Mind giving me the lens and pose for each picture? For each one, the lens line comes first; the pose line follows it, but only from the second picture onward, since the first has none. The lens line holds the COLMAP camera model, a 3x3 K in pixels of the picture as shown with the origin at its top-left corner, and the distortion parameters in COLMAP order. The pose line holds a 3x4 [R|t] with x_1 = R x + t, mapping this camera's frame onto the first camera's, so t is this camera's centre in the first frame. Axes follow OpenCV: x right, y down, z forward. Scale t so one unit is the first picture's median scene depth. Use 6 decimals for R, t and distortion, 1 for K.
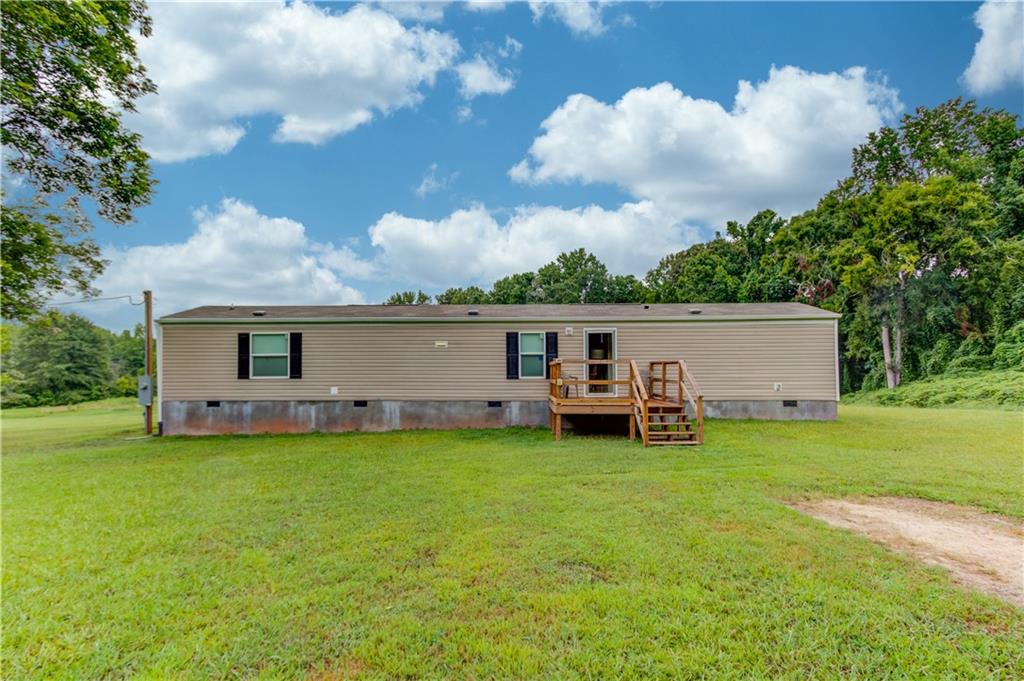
lens RADIAL K [[554.8, 0, 489.6], [0, 554.8, 343.6], [0, 0, 1]] dist [0.031859, -0.001607]
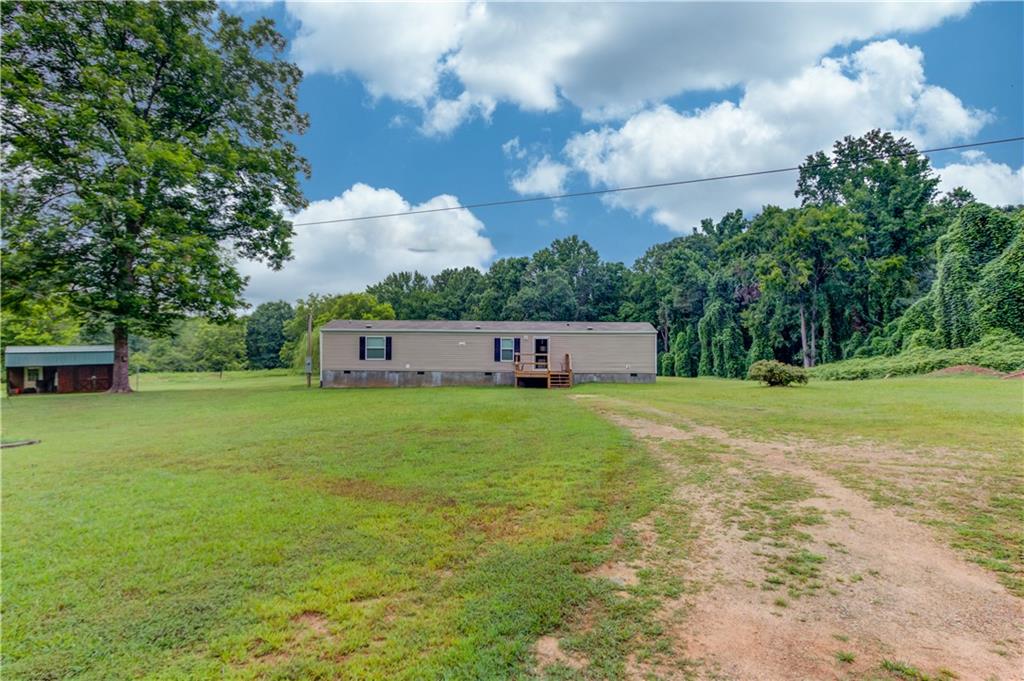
lens RADIAL K [[554.8, 0, 489.6], [0, 554.8, 343.6], [0, 0, 1]] dist [0.031859, -0.001607]
pose [[0.999899, 0.011199, 0.008705, -0.001346], [-0.011497, 0.999324, 0.034927, -0.019249], [-0.008308, -0.035024, 0.999352, -0.274329]]
